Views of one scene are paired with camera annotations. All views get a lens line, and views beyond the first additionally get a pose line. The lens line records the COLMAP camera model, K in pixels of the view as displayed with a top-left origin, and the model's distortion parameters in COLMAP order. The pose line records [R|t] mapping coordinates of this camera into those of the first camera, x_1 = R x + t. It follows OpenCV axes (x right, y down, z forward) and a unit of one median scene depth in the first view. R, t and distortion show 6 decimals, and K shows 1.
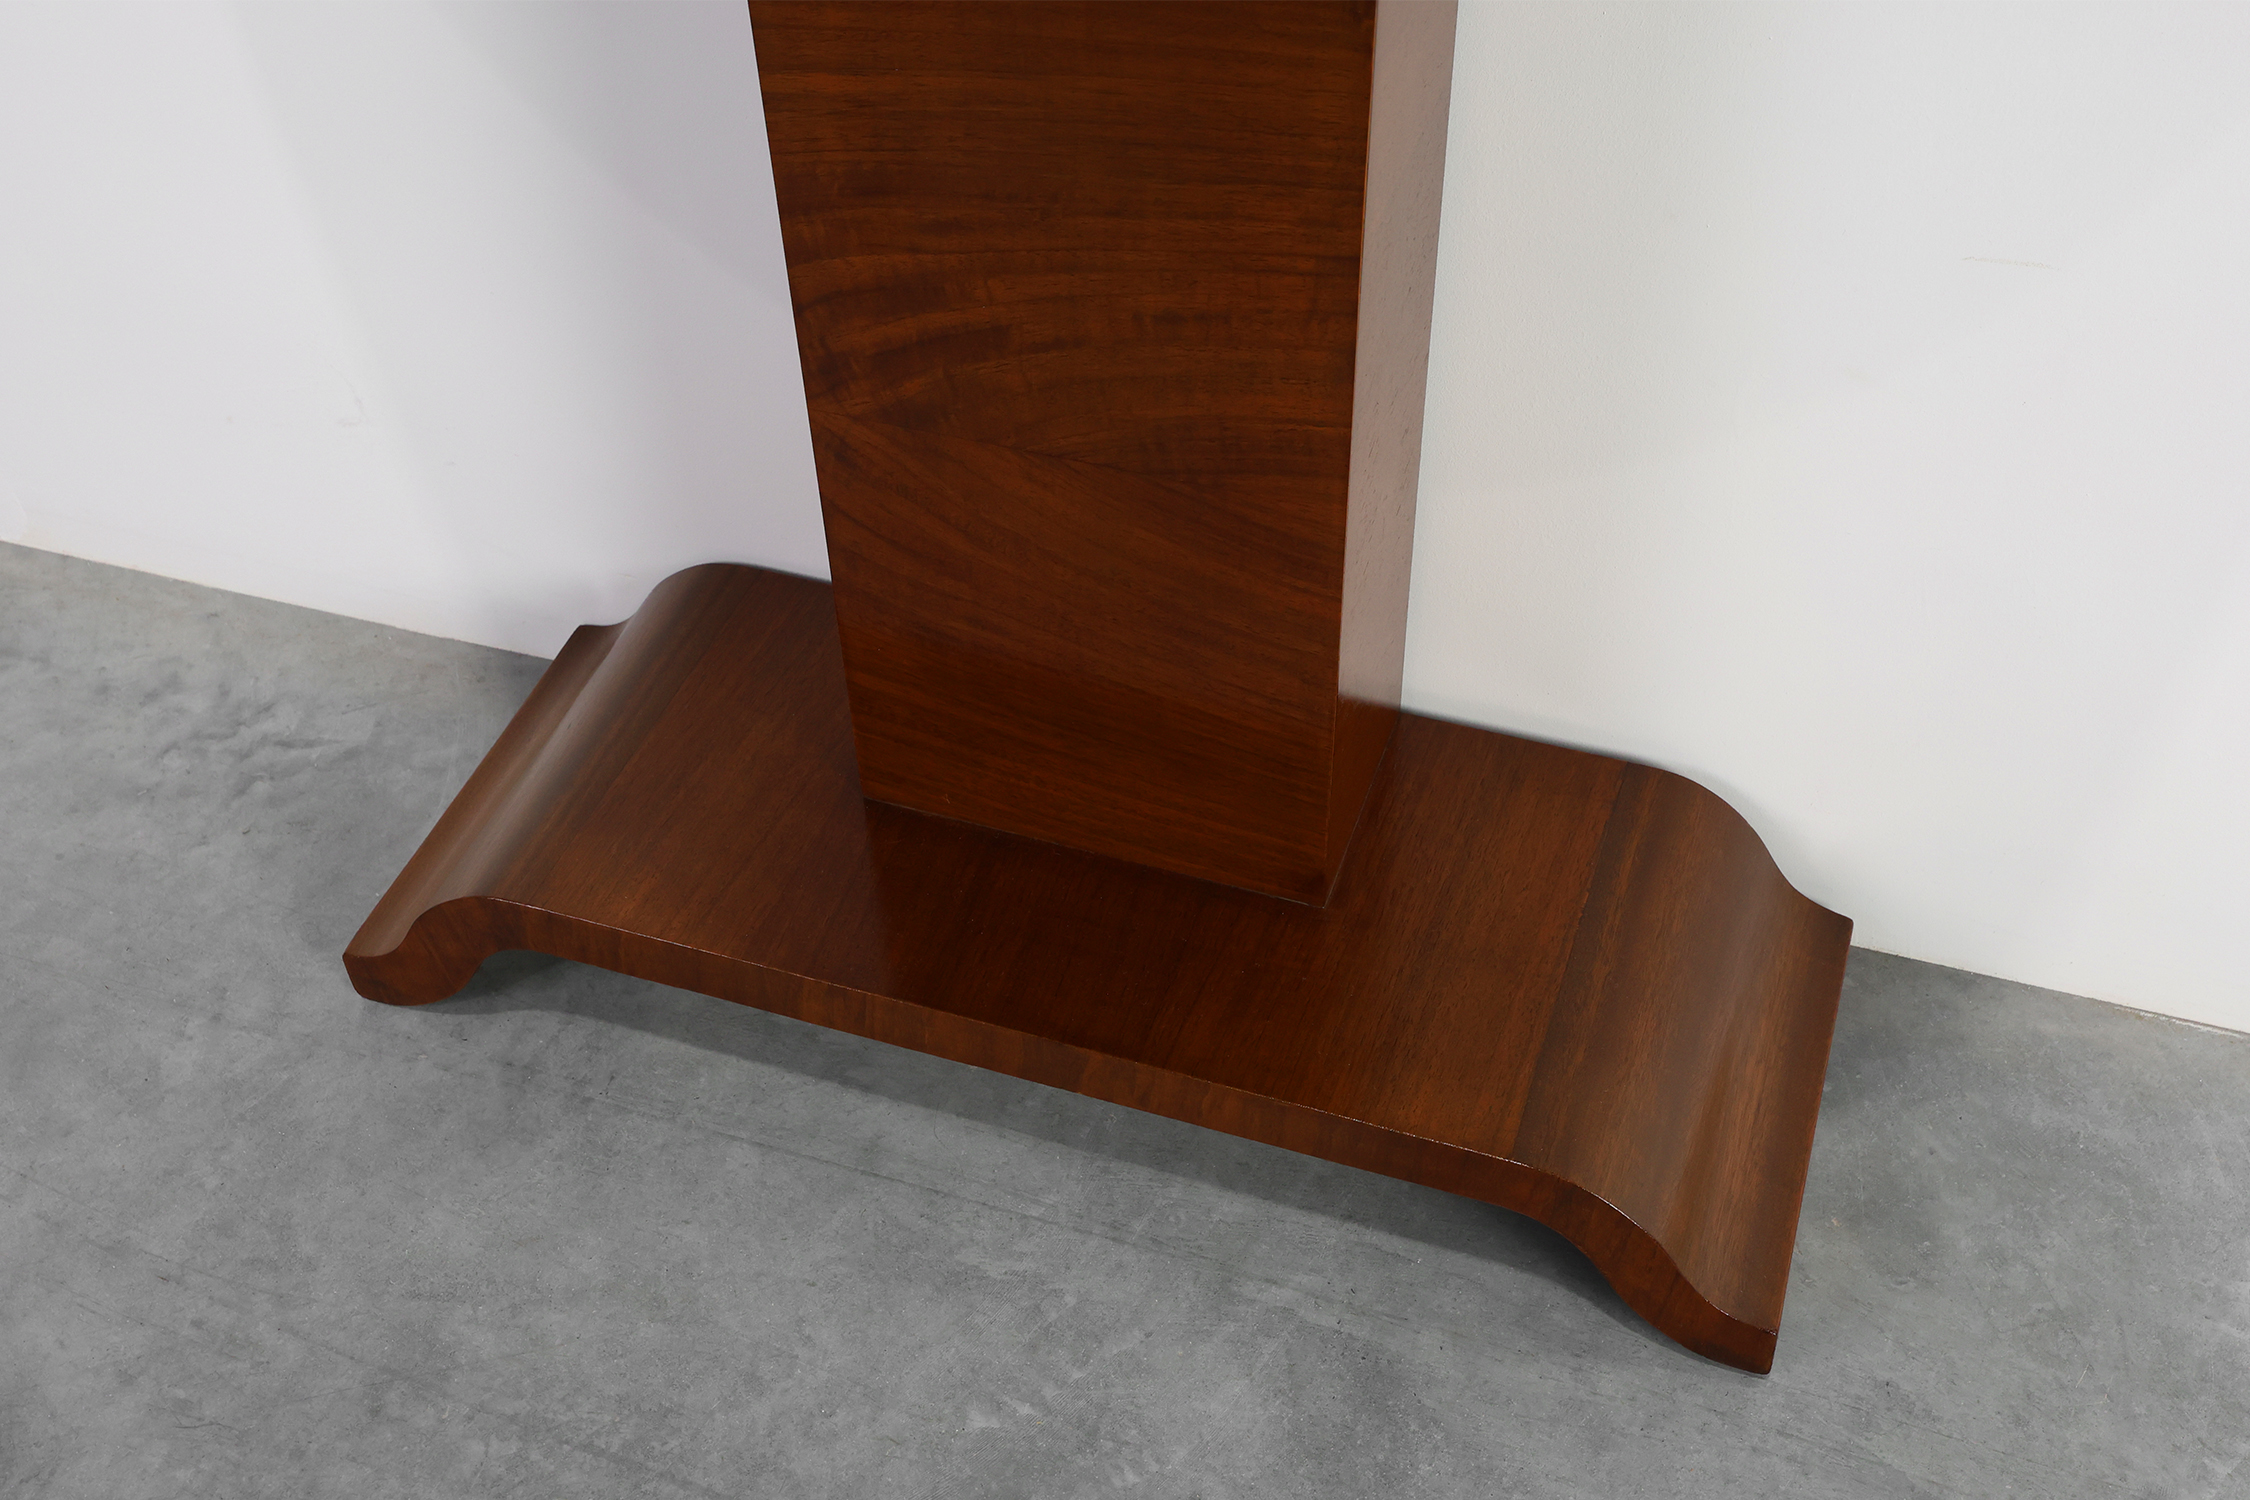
lens RADIAL K [[2125.9, 0, 1163.3], [0, 2125.9, 790.0], [0, 0, 1]] dist [-0.002026, -0.012768]
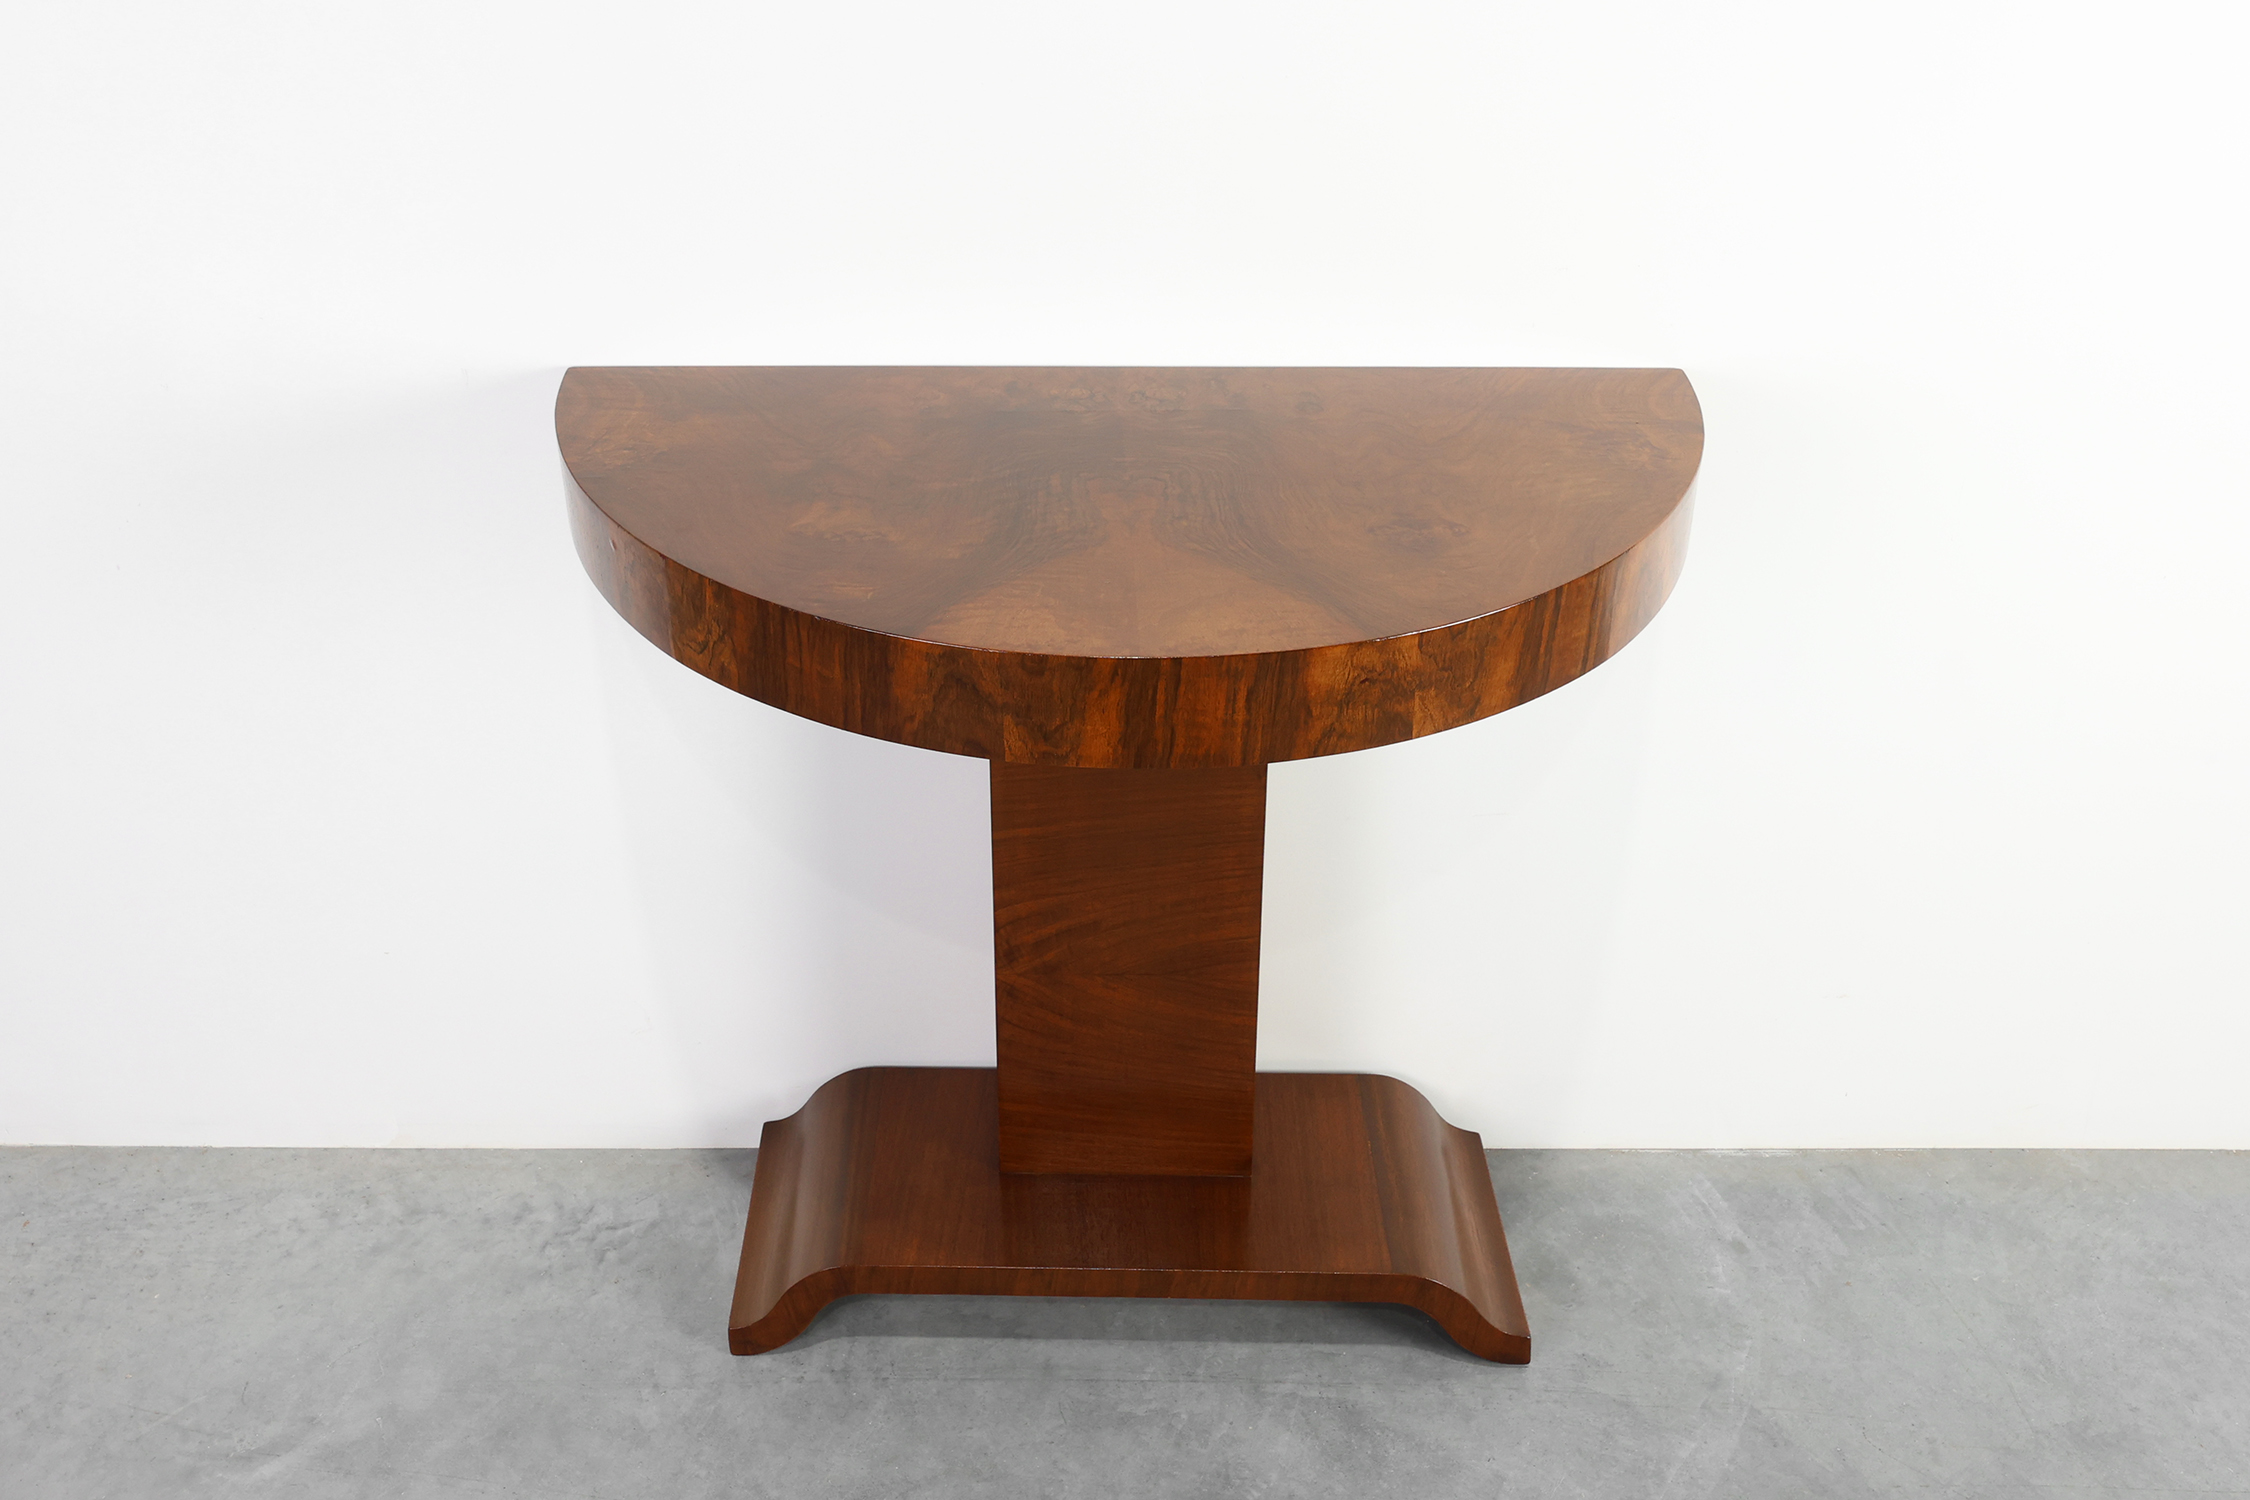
lens RADIAL K [[1529.4, 0, 1080.3], [0, 1529.4, 642.4], [0, 0, 1]] dist [-0.004802, -0.001504]
pose [[0.963175, -0.139172, 0.230054, -0.338855], [0.208999, 0.925811, -0.314950, 0.010359], [-0.169155, 0.351433, 0.920805, -0.463466]]
